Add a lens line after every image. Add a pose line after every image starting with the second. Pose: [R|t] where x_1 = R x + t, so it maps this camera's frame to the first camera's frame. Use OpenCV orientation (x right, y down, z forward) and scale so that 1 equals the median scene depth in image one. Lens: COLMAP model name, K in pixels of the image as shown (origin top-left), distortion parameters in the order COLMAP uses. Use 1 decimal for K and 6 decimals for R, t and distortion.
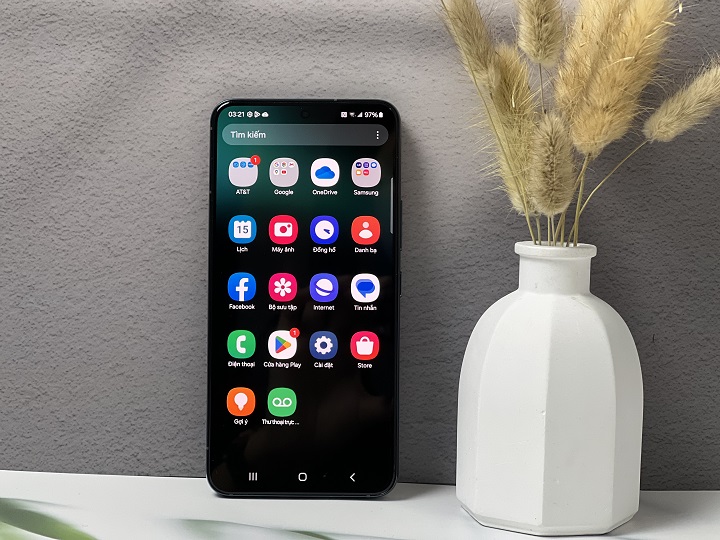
lens RADIAL K [[1657.5, 0, 348.6], [0, 1657.5, 227.7], [0, 0, 1]] dist [0.166642, 0.000000]
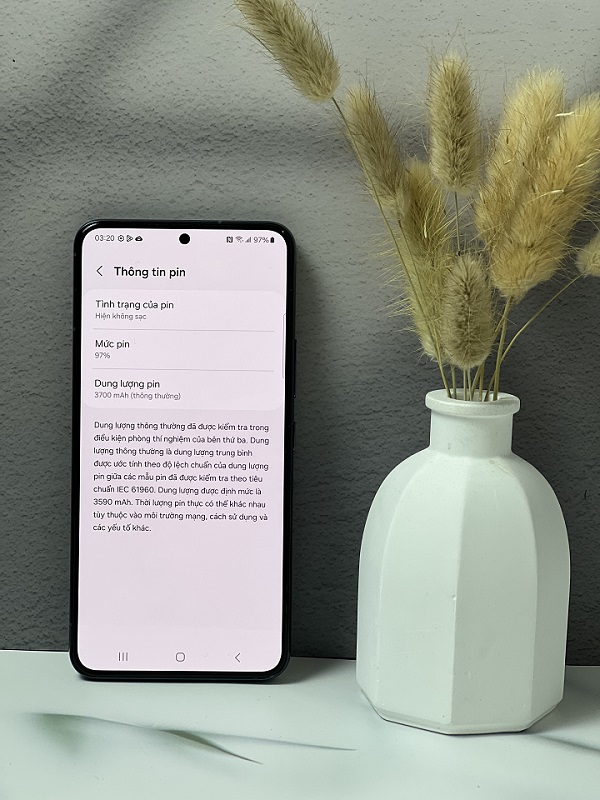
lens RADIAL K [[1841.7, 0, 301.9], [0, 1841.7, 365.5], [0, 0, 1]] dist [0.166642, 0.000000]
pose [[0.999933, 0.004282, 0.010762, 0.024309], [-0.005144, 0.996666, 0.081427, -0.079910], [-0.010378, -0.081476, 0.996621, 0.044279]]
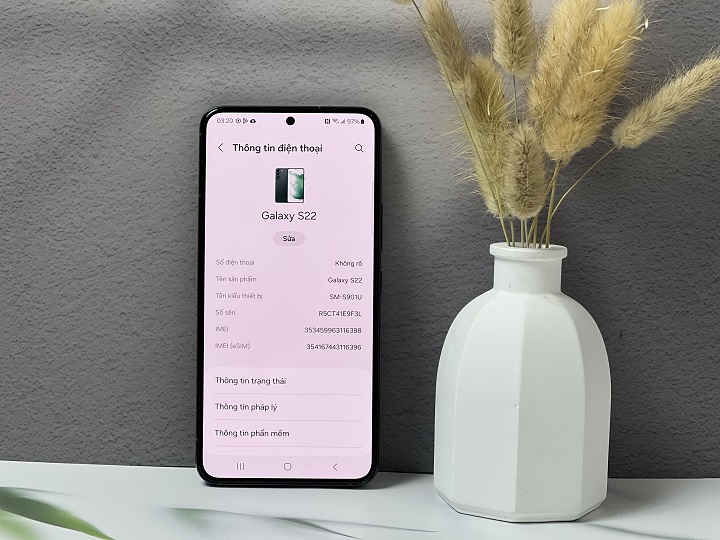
lens RADIAL K [[1657.5, 0, 345.3], [0, 1657.5, 227.8], [0, 0, 1]] dist [0.166642, 0.000000]
pose [[0.999907, -0.000237, 0.013604, -0.005429], [0.000058, 0.999913, 0.013158, -0.014575], [-0.013606, -0.013156, 0.999821, -0.047442]]
